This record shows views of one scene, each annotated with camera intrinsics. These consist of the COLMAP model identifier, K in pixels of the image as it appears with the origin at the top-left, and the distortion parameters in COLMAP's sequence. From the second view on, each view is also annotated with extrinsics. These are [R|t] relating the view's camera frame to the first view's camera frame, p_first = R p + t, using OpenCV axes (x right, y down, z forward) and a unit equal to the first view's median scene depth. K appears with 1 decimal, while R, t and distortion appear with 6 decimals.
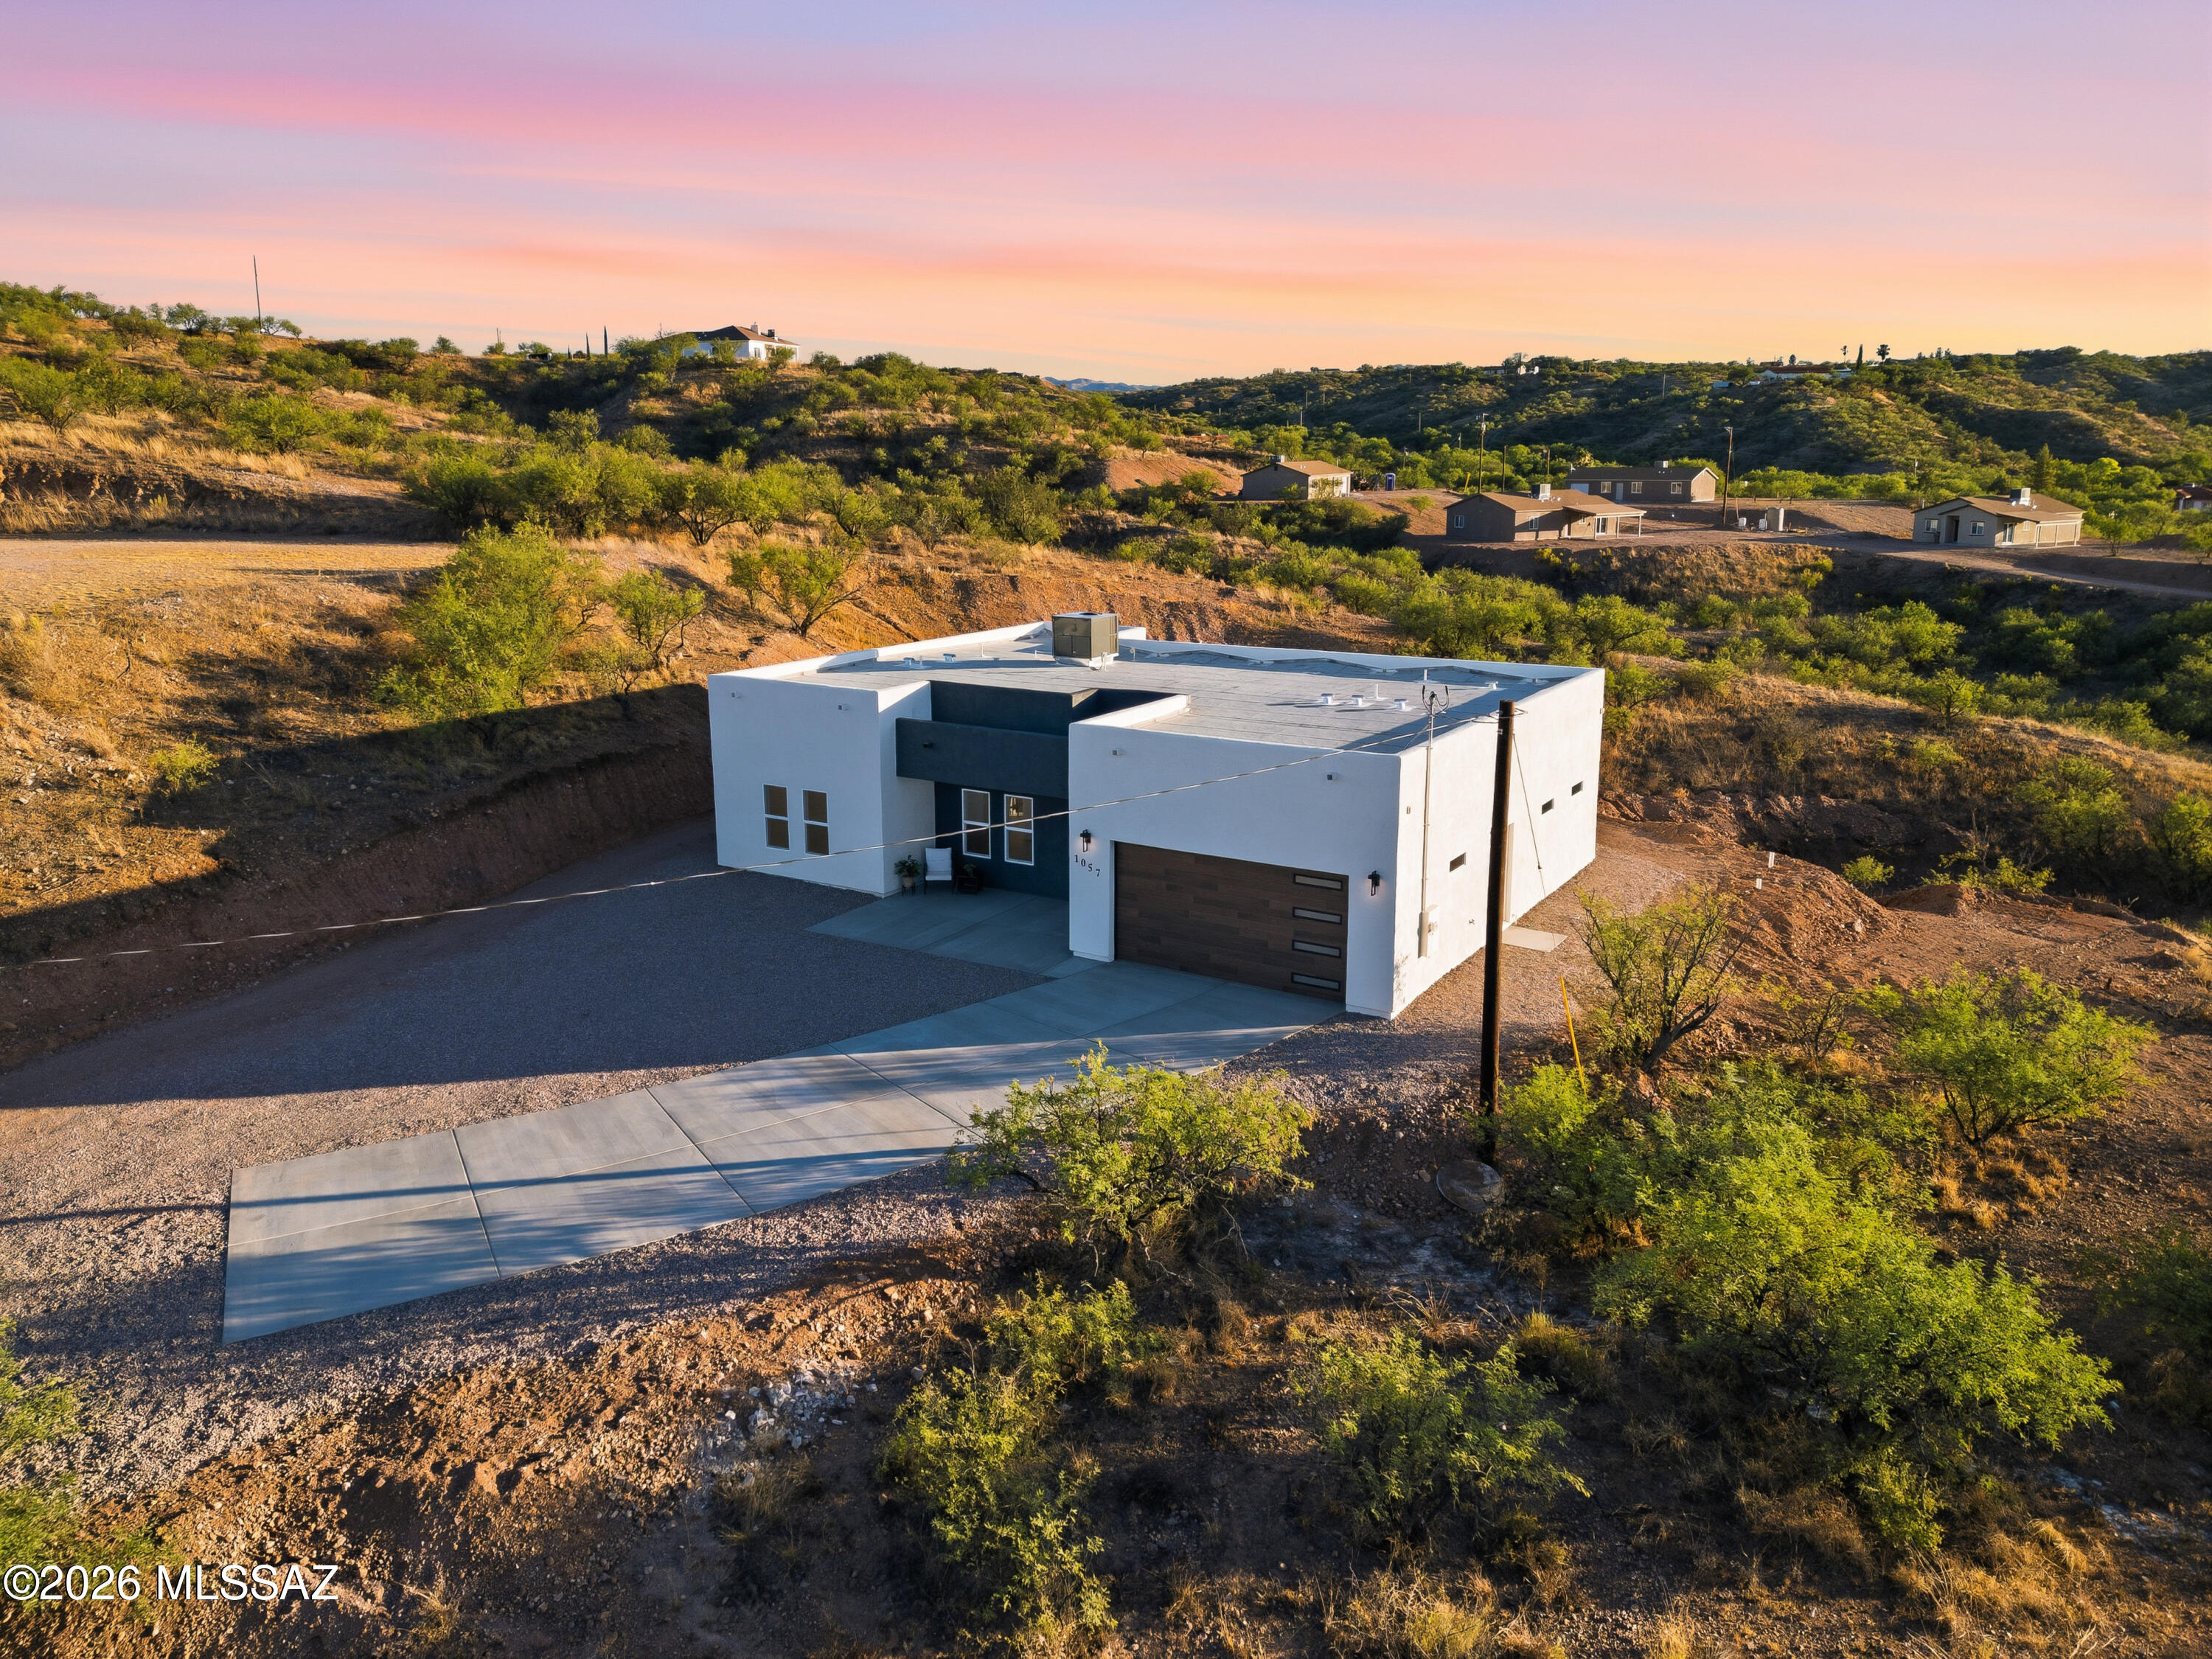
lens RADIAL K [[1605.1, 0, 1106.0], [0, 1605.1, 829.5], [0, 0, 1]] dist [0.039889, -0.009845]
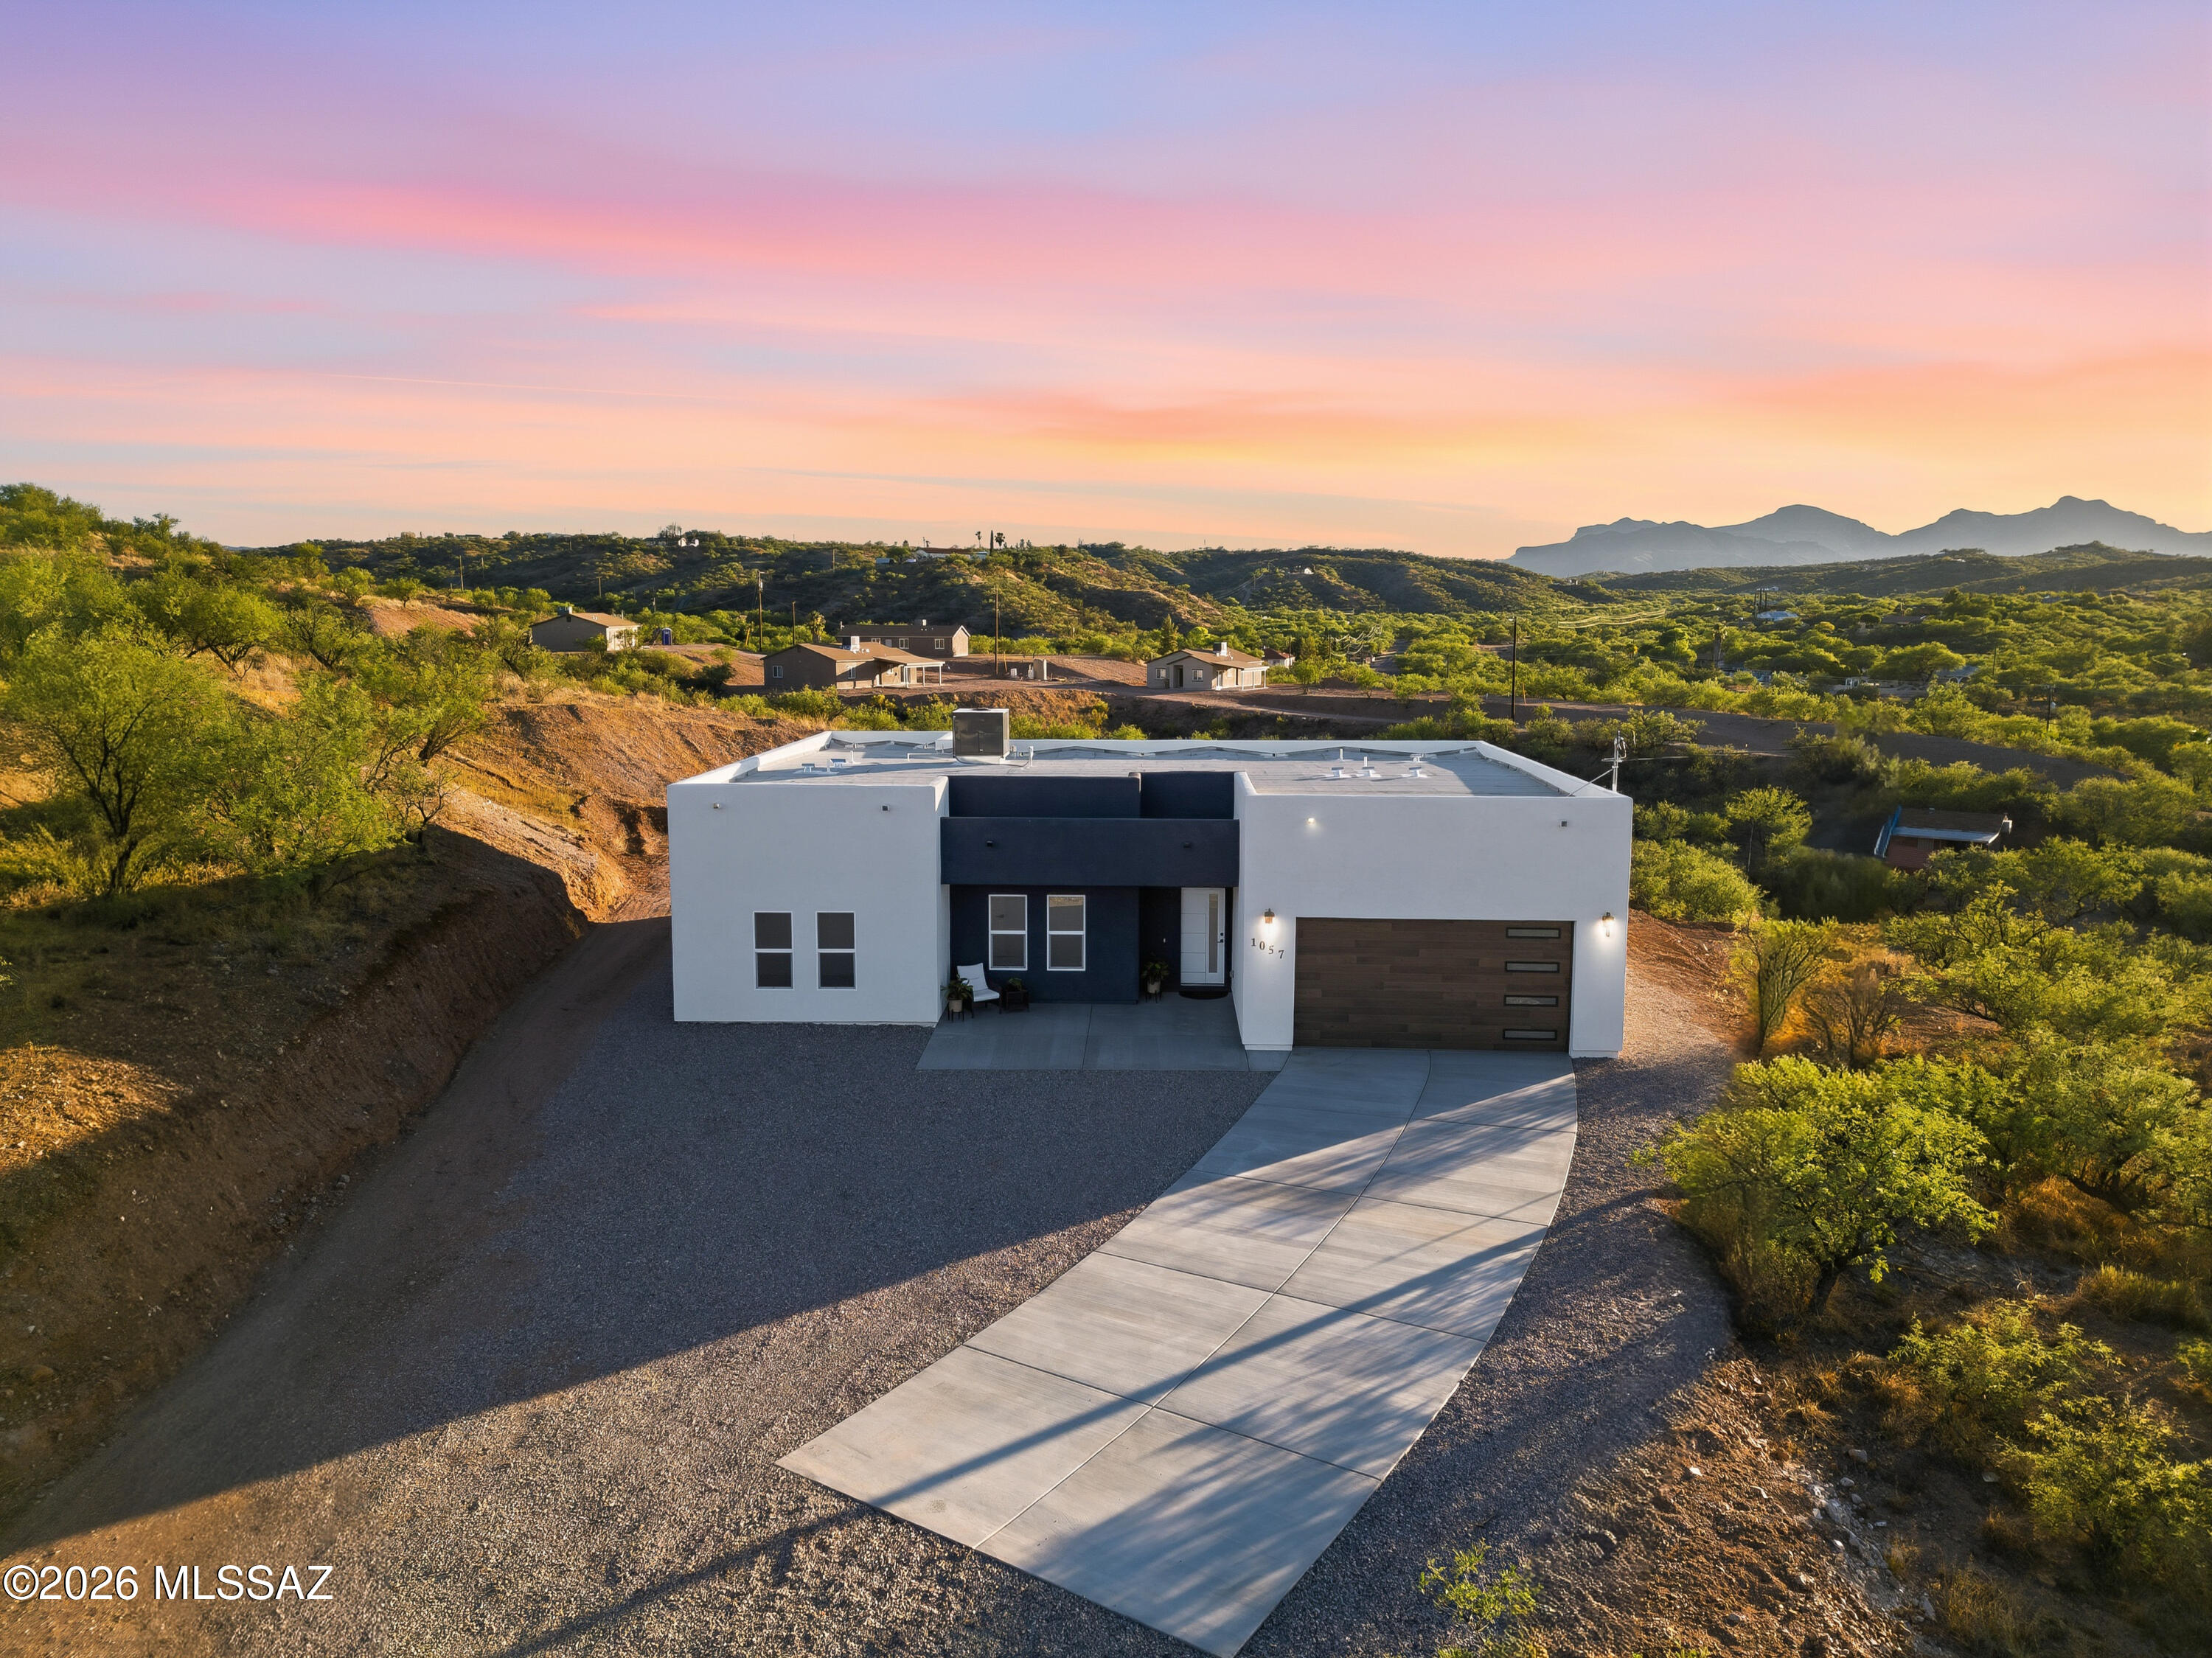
lens RADIAL K [[1576.7, 0, 1080.5], [0, 1576.7, 828.3], [0, 0, 1]] dist [0.054806, -0.006908]
pose [[0.862959, -0.059727, 0.501731, -0.126089], [0.111679, 0.990977, -0.074115, 0.002062], [-0.492777, 0.119991, 0.861843, 0.057976]]
